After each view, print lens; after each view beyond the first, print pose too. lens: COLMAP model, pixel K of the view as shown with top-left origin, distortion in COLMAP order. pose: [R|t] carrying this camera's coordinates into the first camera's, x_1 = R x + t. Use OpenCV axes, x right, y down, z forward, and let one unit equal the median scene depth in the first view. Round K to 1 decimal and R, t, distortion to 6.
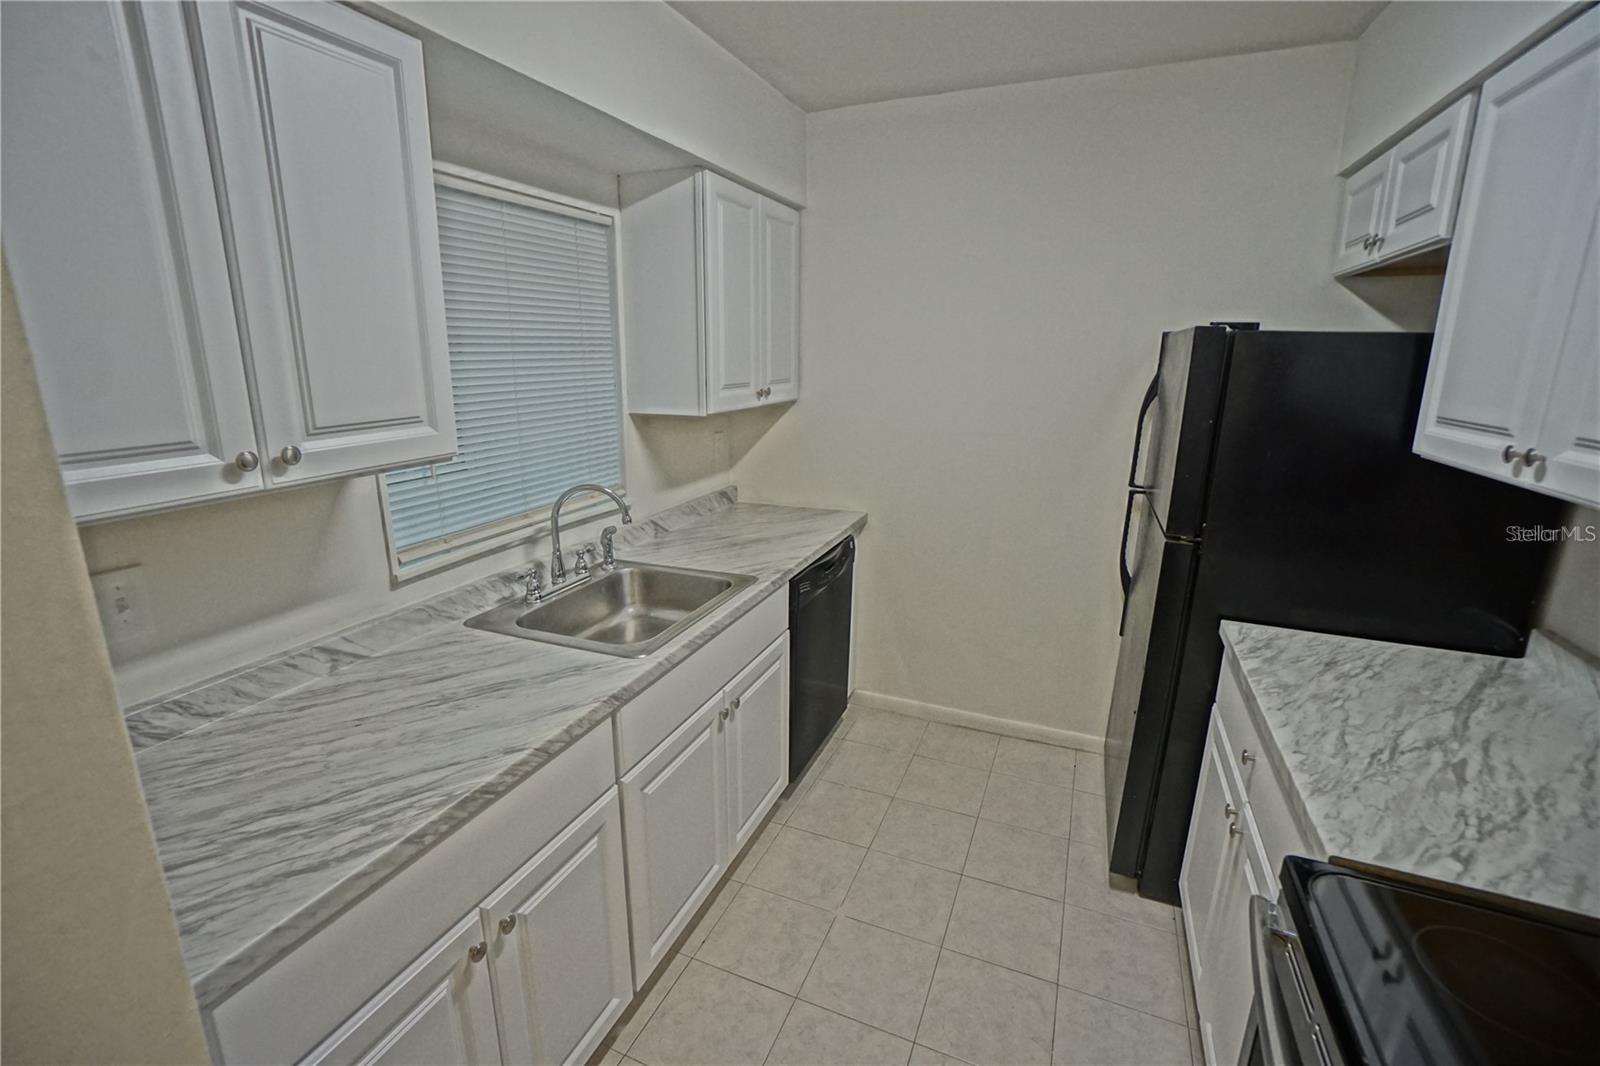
lens RADIAL K [[703.4, 0, 778.4], [0, 703.4, 493.3], [0, 0, 1]] dist [-0.071495, 0.019363]
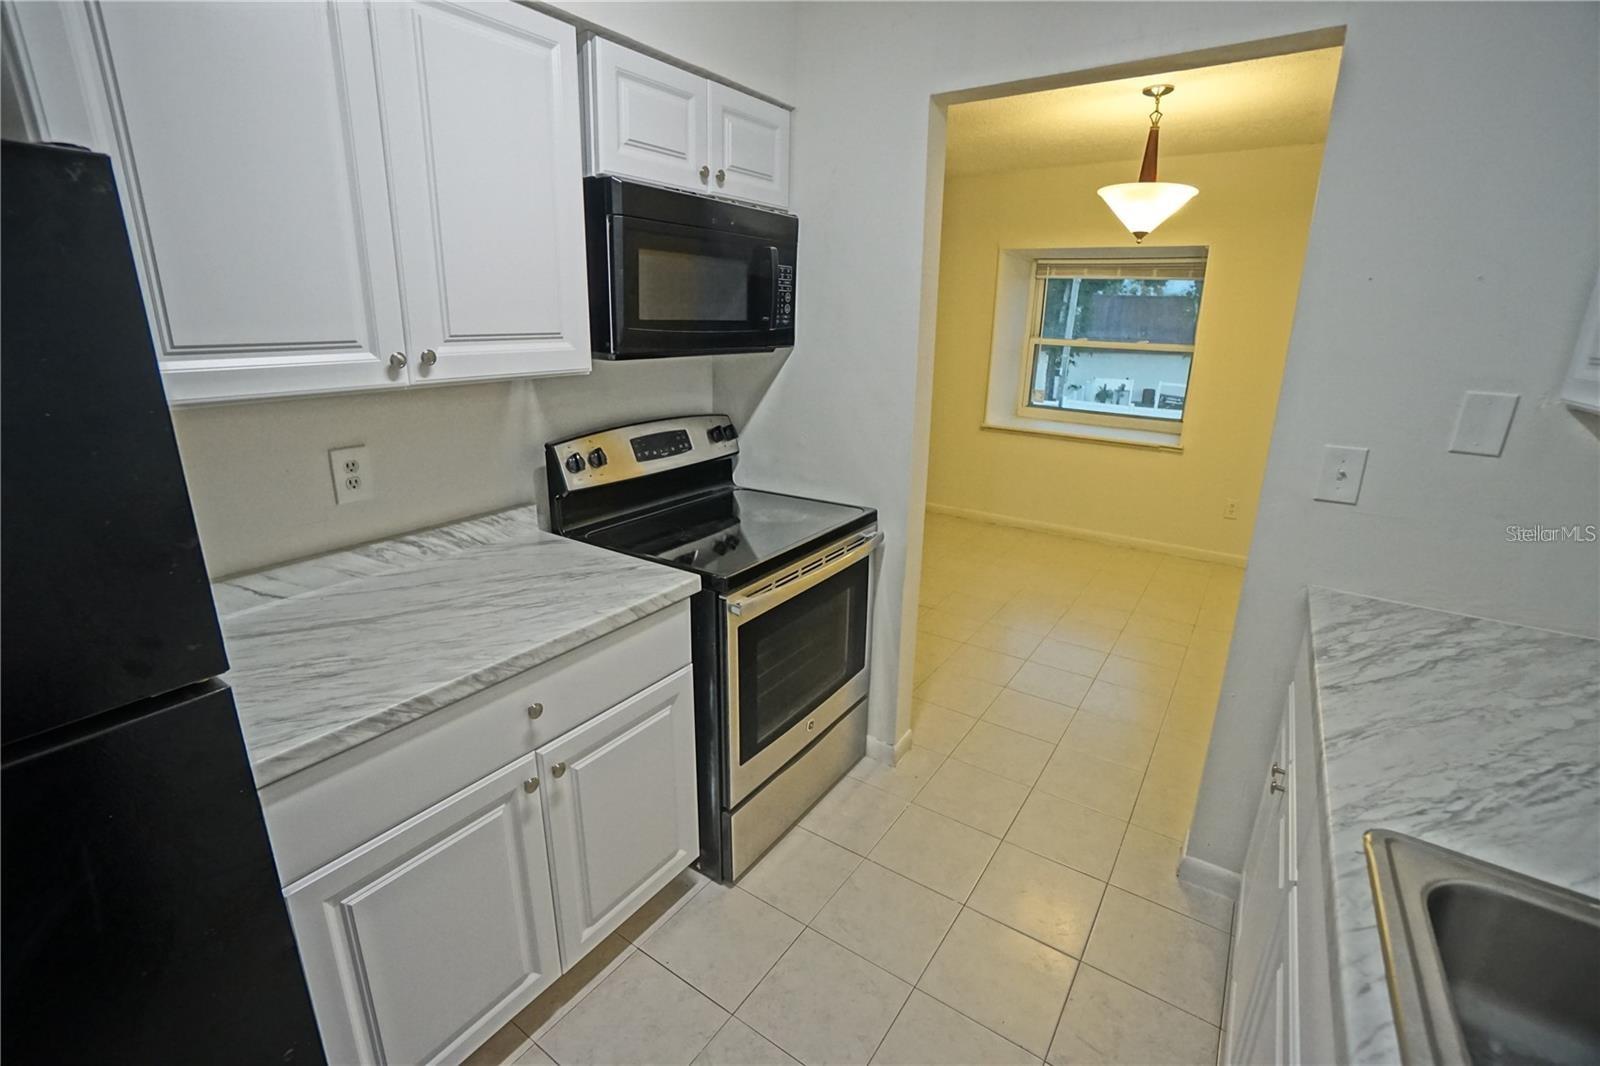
lens RADIAL K [[703.4, 0, 778.4], [0, 703.4, 493.3], [0, 0, 1]] dist [-0.071495, 0.019363]
pose [[-0.978649, -0.058142, 0.197144, 0.198689], [0.032111, 0.904129, 0.426050, -0.281338], [-0.203016, 0.423284, -0.882958, 1.691751]]
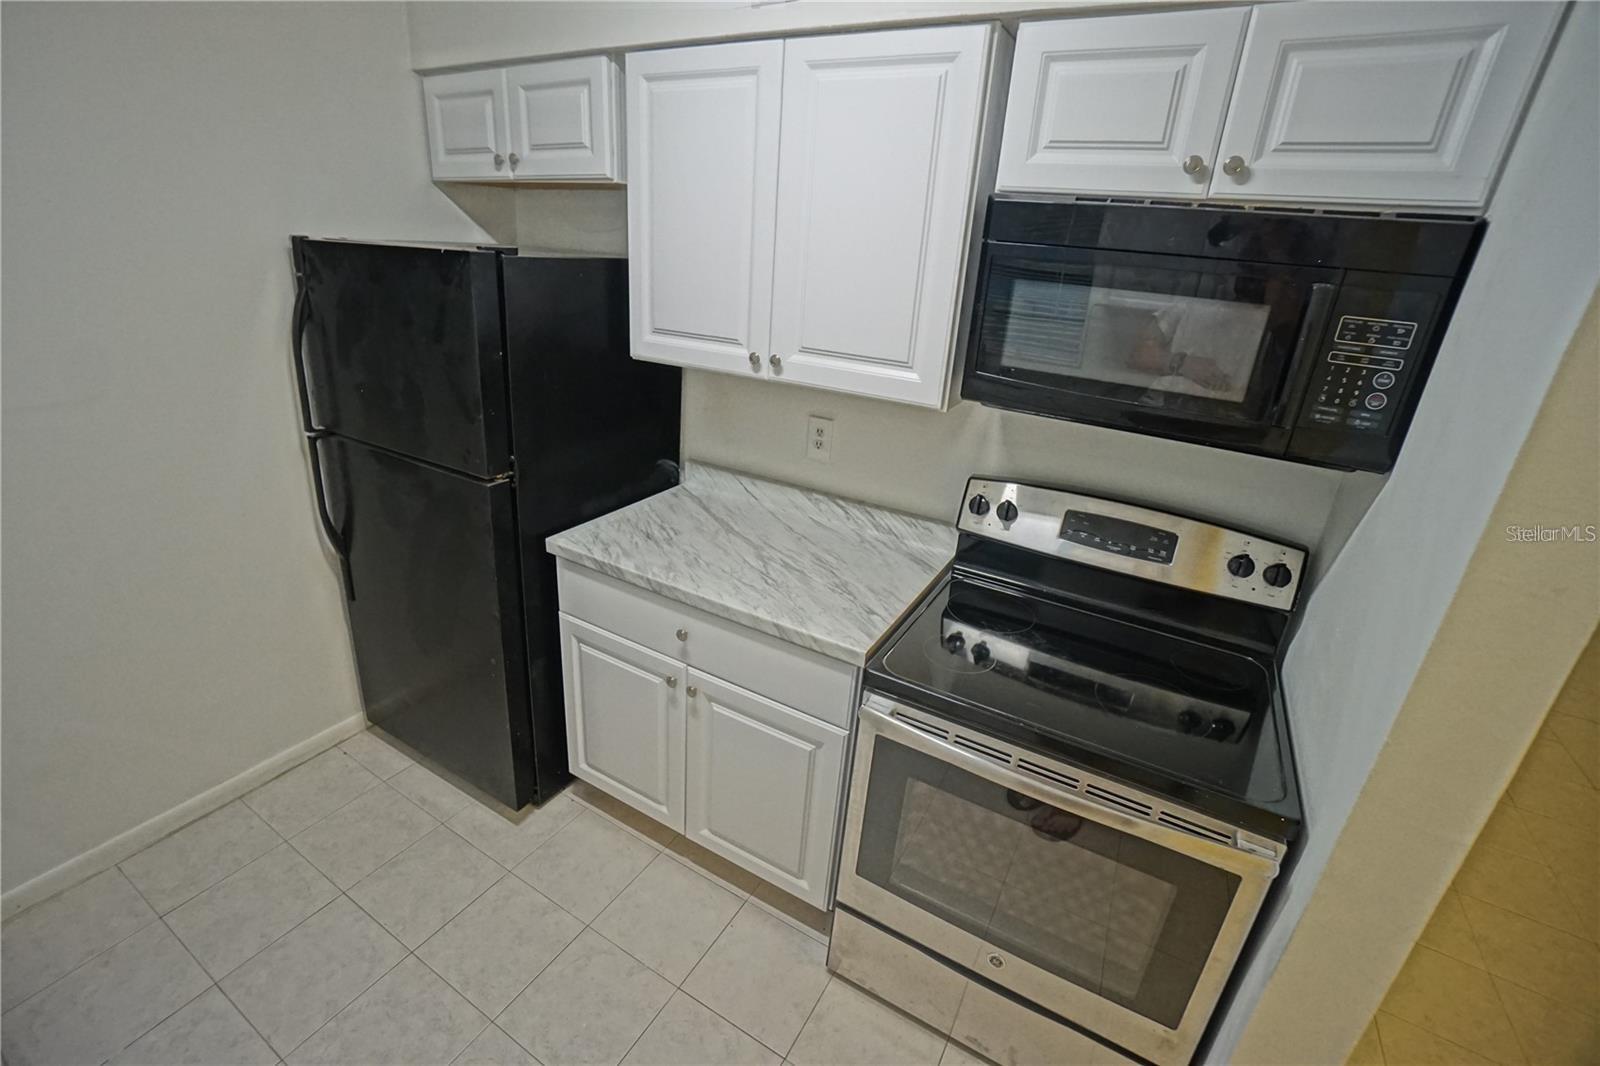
lens RADIAL K [[703.4, 0, 778.4], [0, 703.4, 493.3], [0, 0, 1]] dist [-0.071495, 0.019363]
pose [[0.115218, -0.331731, 0.936312, -0.390966], [0.136154, 0.938967, 0.315917, -0.226855], [-0.983965, 0.091083, 0.153352, 0.631694]]
